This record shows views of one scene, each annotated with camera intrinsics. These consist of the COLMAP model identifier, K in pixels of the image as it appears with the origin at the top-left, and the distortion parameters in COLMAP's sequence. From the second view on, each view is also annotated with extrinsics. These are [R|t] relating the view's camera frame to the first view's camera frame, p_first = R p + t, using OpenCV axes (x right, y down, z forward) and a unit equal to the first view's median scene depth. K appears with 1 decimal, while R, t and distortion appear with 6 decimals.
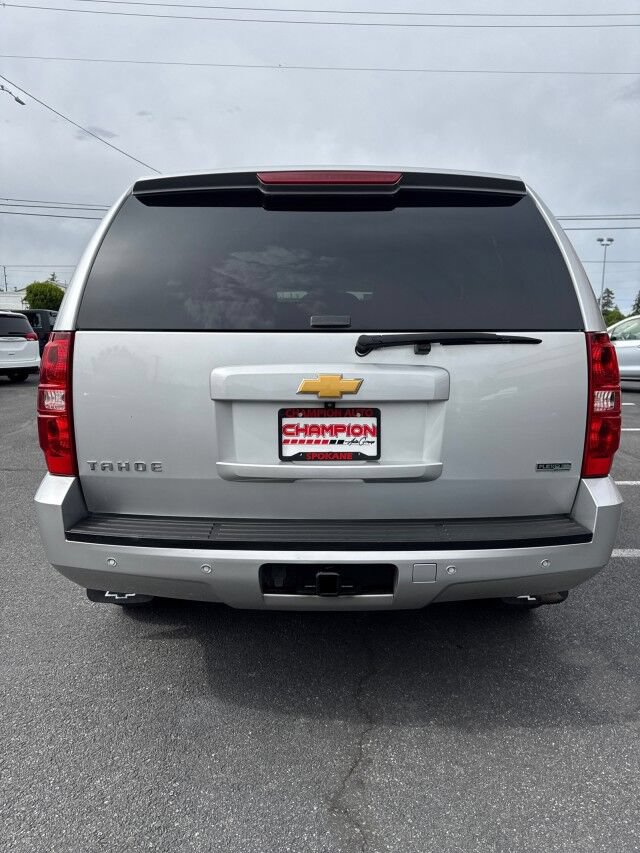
lens RADIAL K [[605.8, 0, 320.0], [0, 605.8, 426.5], [0, 0, 1]] dist [0.083857, -0.125310]
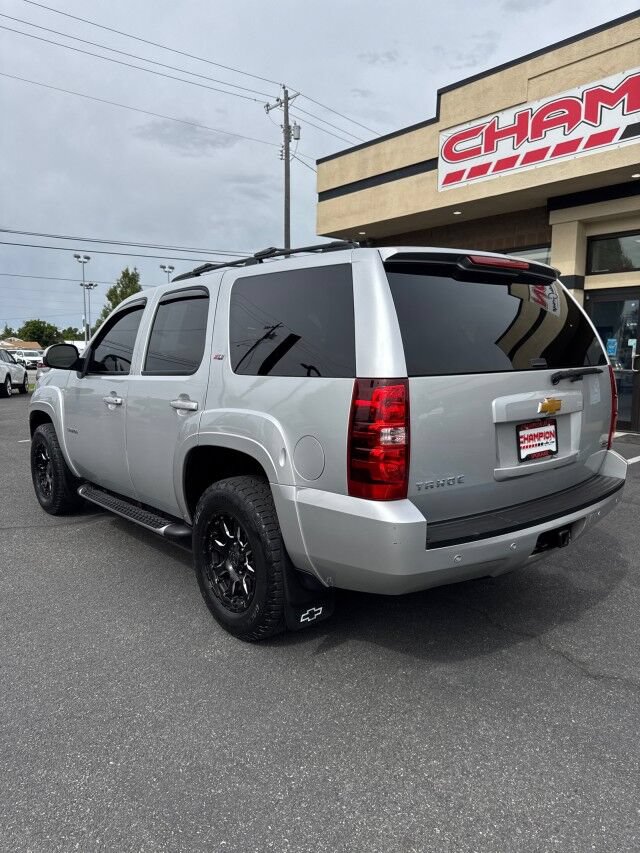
lens RADIAL K [[608.4, 0, 320.0], [0, 608.4, 426.5], [0, 0, 1]] dist [0.005118, -0.009809]
pose [[0.768728, -0.091513, 0.632995, -1.285087], [0.110003, 0.993880, 0.010096, -0.089135], [-0.630045, 0.061870, 0.774090, 0.191293]]
